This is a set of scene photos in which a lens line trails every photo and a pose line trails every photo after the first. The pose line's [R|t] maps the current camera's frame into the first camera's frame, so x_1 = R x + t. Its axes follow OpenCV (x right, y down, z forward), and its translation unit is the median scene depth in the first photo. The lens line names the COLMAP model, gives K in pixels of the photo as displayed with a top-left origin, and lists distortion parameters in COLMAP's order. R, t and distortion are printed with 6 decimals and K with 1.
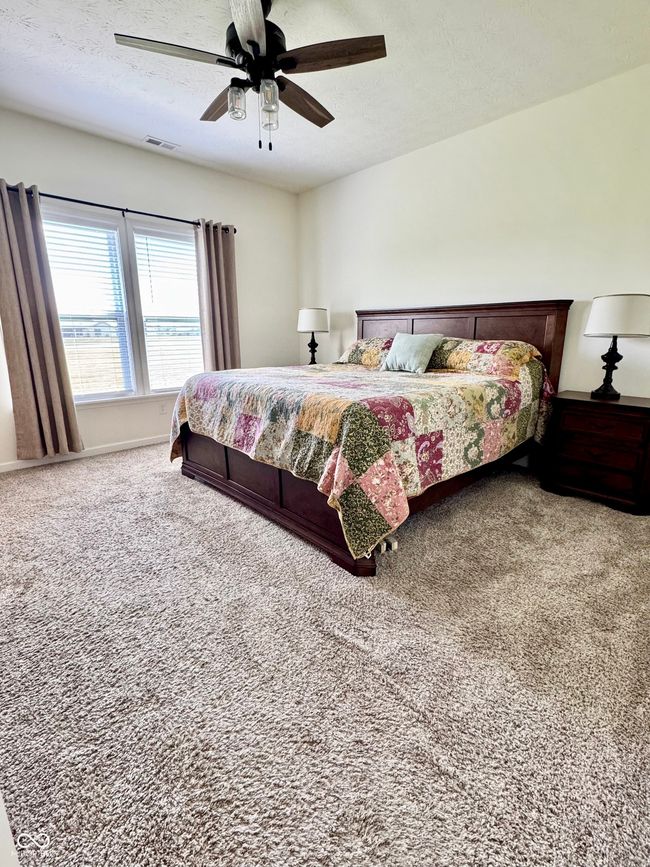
lens RADIAL K [[400.2, 0, 326.5], [0, 400.2, 431.1], [0, 0, 1]] dist [0.000003, -0.000599]
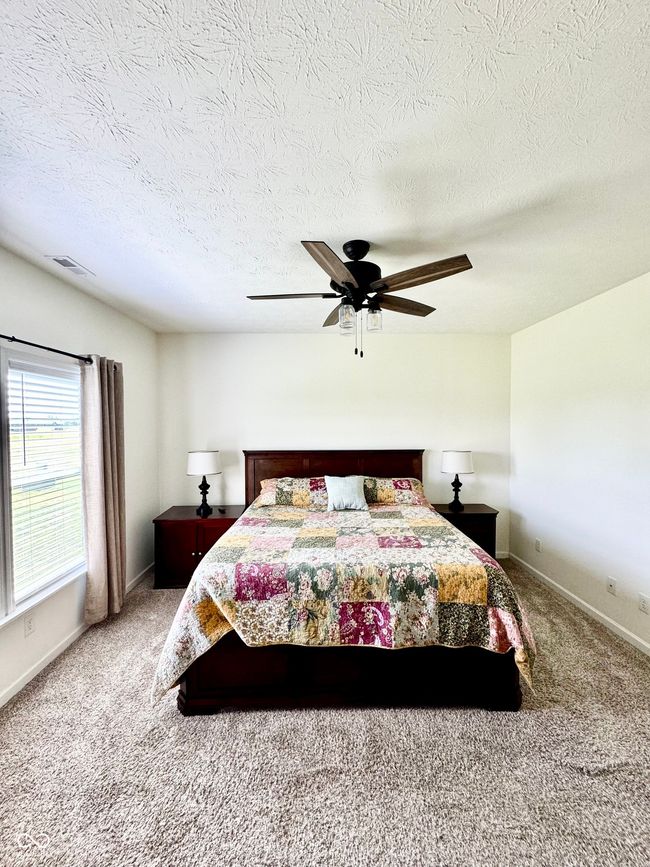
lens RADIAL K [[343.8, 0, 326.4], [0, 343.8, 432.5], [0, 0, 1]] dist [-0.003292, 0.000357]
pose [[0.675220, -0.020428, 0.737334, -0.771135], [0.181549, 0.973468, -0.139285, -0.305040], [-0.714925, 0.227910, 0.661013, 0.384905]]
